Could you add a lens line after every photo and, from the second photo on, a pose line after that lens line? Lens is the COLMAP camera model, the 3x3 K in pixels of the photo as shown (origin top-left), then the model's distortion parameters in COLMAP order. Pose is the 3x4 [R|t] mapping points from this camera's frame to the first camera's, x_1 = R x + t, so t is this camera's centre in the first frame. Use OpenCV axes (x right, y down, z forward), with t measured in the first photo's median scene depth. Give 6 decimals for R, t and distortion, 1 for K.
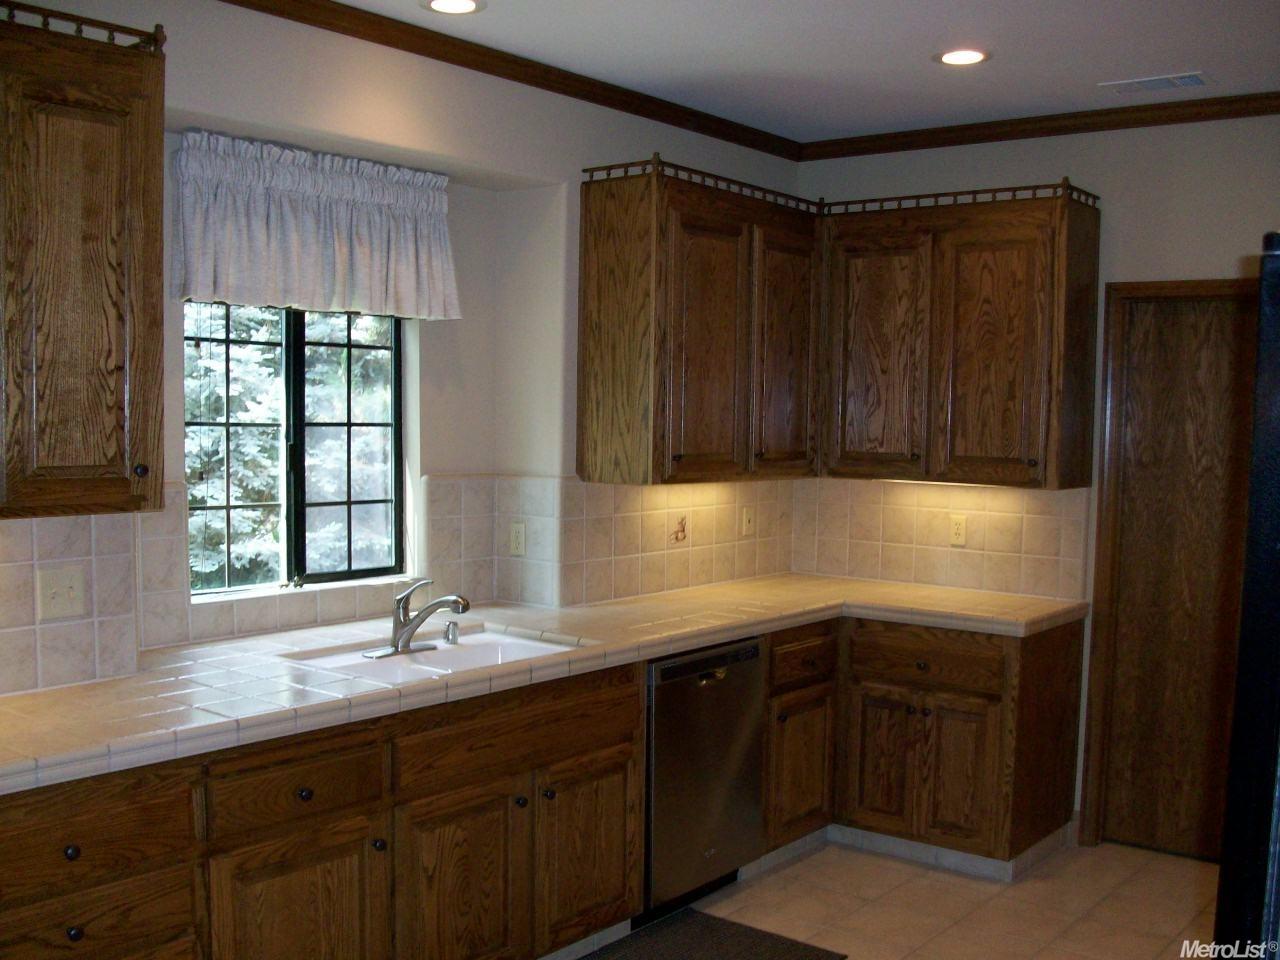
lens RADIAL K [[1339.7, 0, 638.2], [0, 1339.7, 516.7], [0, 0, 1]] dist [-0.123842, -0.012896]
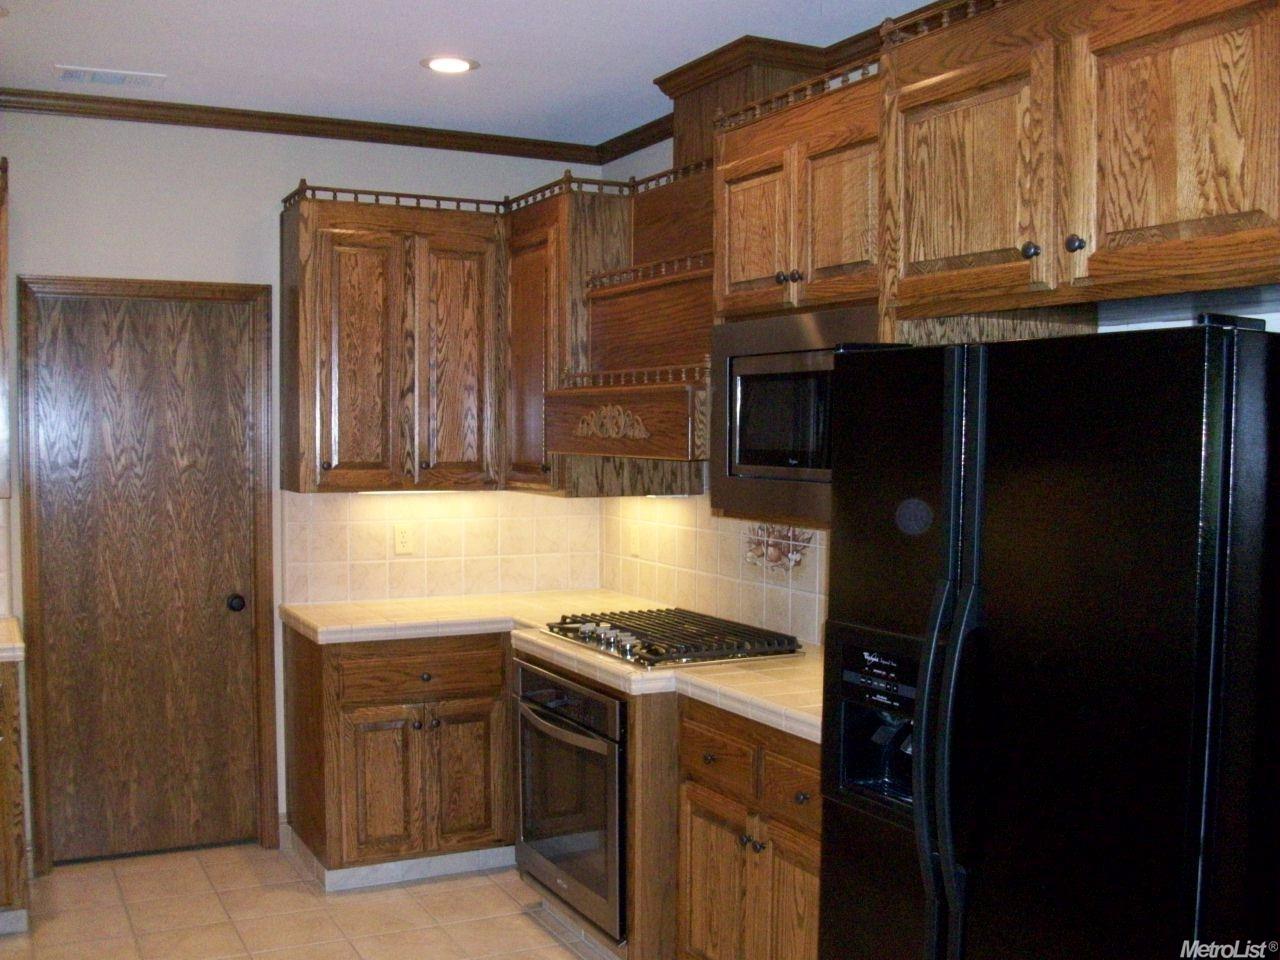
lens RADIAL K [[1339.7, 0, 638.2], [0, 1339.7, 516.7], [0, 0, 1]] dist [-0.123842, -0.012896]
pose [[0.411737, -0.075668, 0.908156, -0.867243], [0.071506, 0.996157, 0.050581, -0.058789], [-0.908493, 0.044112, 0.415565, 0.616031]]
